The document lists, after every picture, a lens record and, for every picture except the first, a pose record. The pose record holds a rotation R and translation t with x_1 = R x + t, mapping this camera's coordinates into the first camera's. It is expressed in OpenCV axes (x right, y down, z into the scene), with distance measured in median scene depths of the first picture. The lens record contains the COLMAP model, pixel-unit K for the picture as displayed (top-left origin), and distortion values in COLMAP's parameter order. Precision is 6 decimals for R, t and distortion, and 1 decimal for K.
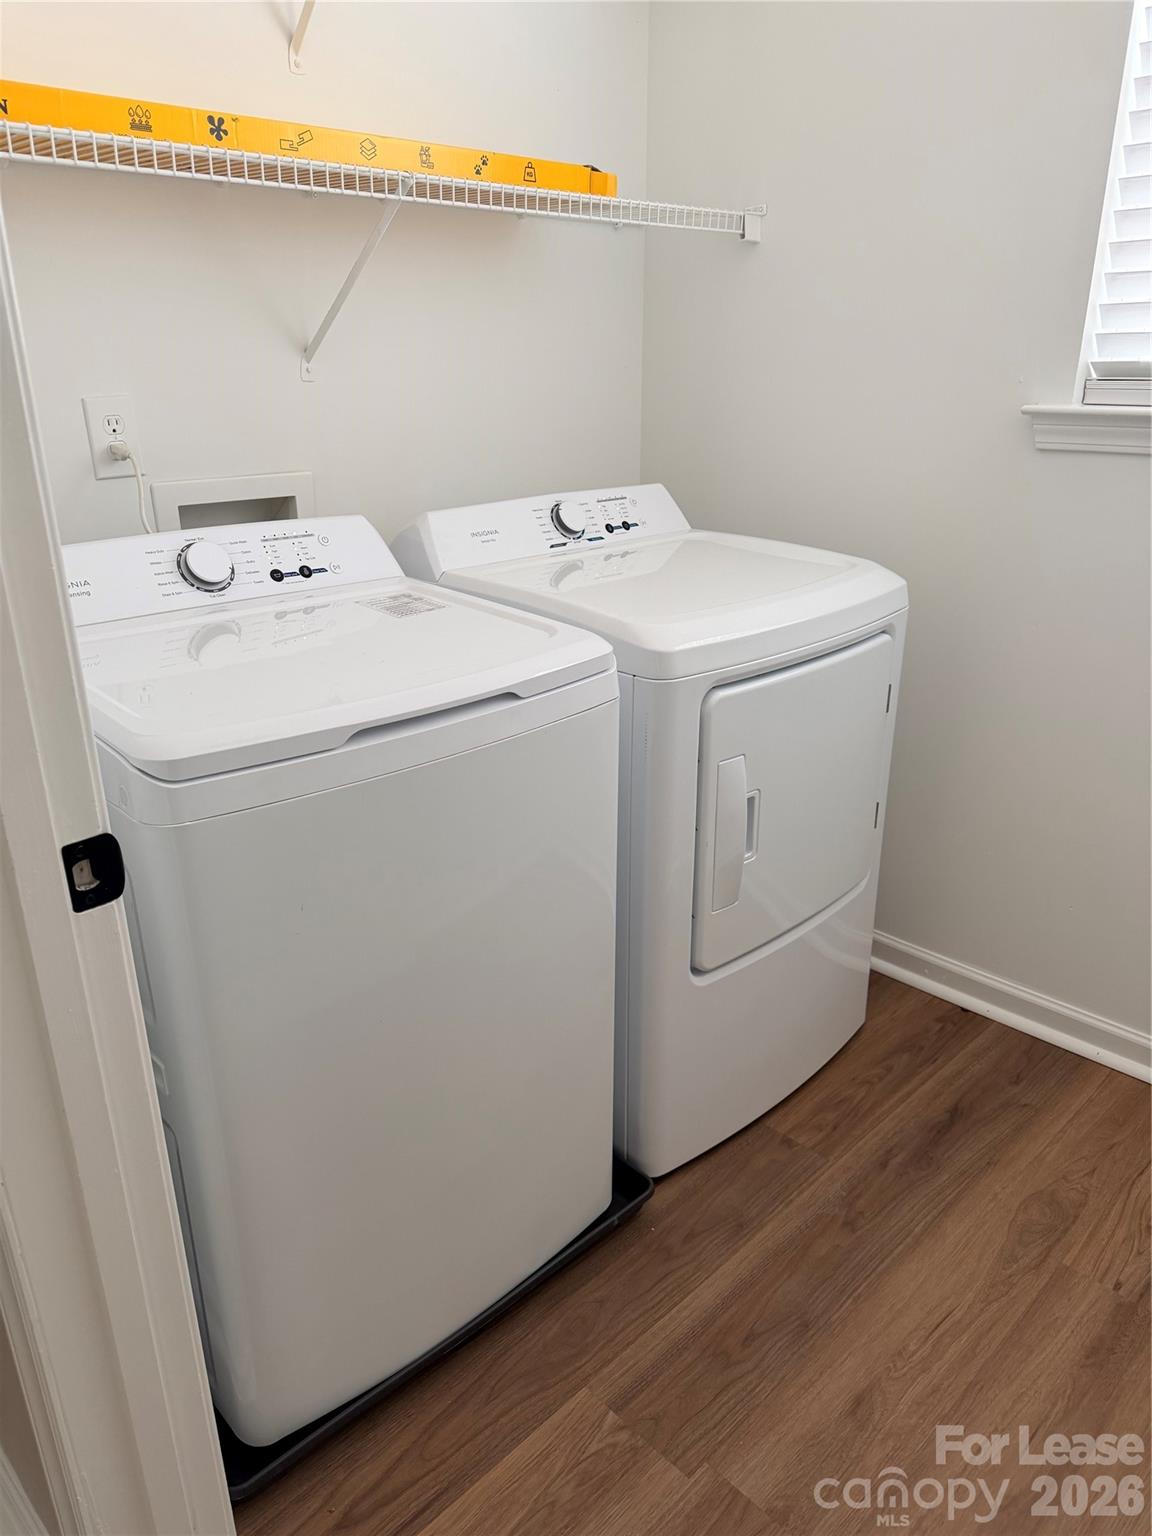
lens RADIAL K [[1087.8, 0, 598.7], [0, 1087.8, 766.3], [0, 0, 1]] dist [0.069324, -0.070890]
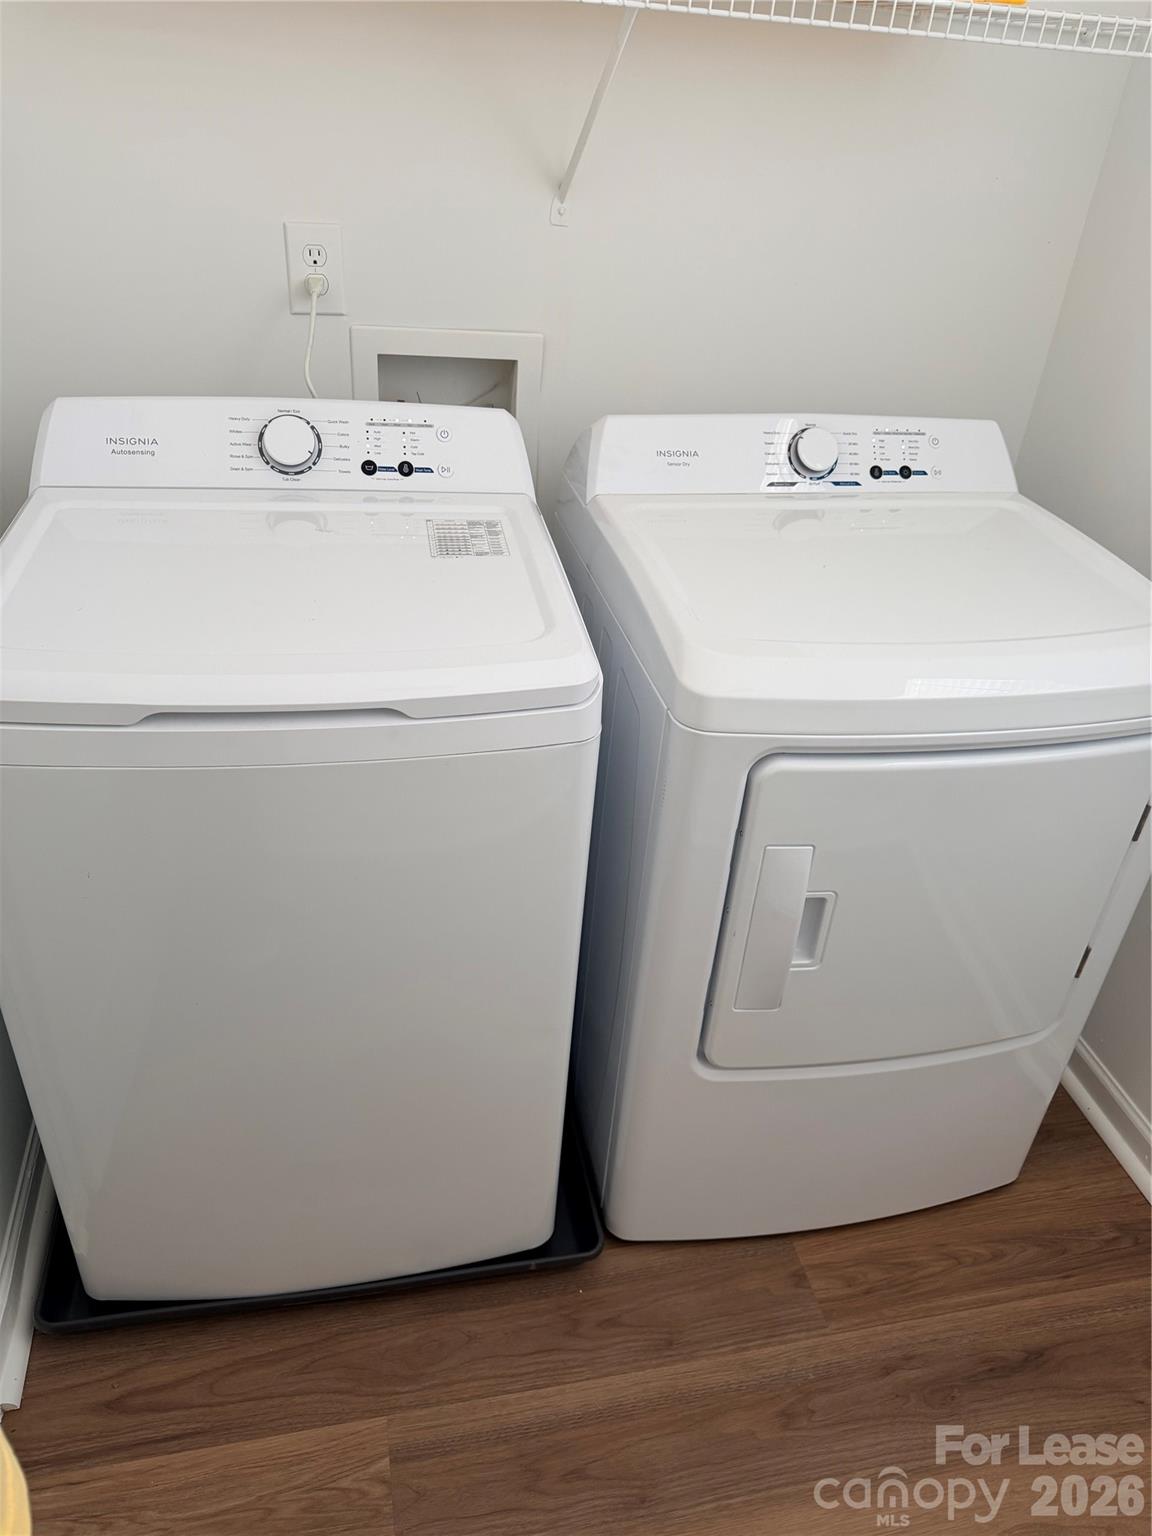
lens RADIAL K [[1108.8, 0, 576.0], [0, 1108.8, 768.0], [0, 0, 1]] dist [0.066920, -0.082077]
pose [[0.839754, 0.342517, -0.421302, 0.303577], [-0.265375, 0.935845, 0.231884, -0.195245], [0.473697, -0.082923, 0.876775, 0.258999]]
